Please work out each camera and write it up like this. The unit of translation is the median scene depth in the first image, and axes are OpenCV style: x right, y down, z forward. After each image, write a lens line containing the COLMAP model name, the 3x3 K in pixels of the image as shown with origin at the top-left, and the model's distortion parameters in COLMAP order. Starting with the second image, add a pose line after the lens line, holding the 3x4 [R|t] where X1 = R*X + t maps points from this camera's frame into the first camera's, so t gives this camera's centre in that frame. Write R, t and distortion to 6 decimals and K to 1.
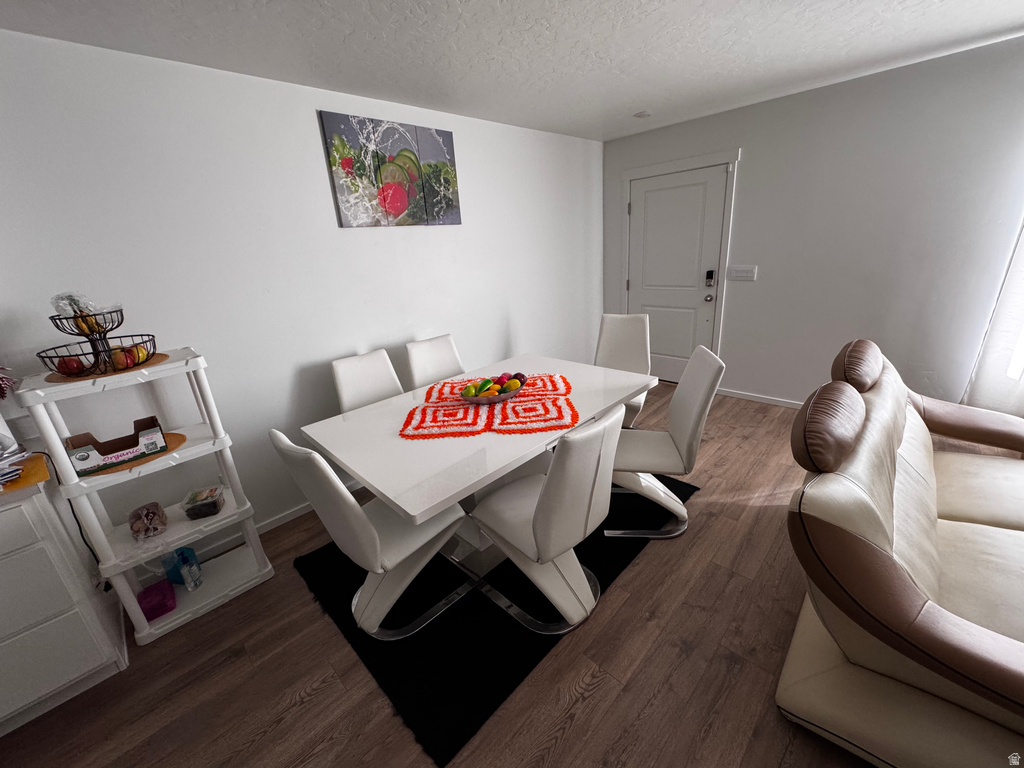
lens RADIAL K [[407.8, 0, 512.3], [0, 407.8, 384.9], [0, 0, 1]] dist [-0.000784, 0.000333]
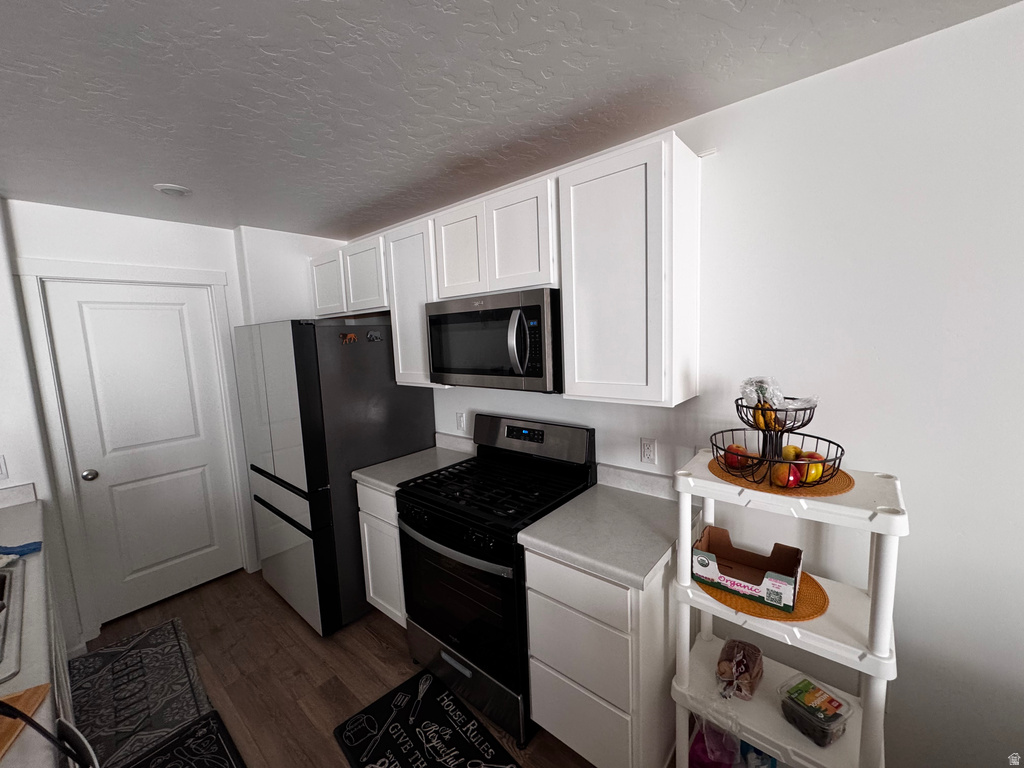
lens RADIAL K [[407.8, 0, 517.5], [0, 407.8, 380.7], [0, 0, 1]] dist [-0.000784, 0.000333]
pose [[0.083069, 0.186086, -0.979016, -0.276891], [-0.293527, 0.943398, 0.154410, -0.157290], [0.952335, 0.274541, 0.132989, 0.349008]]
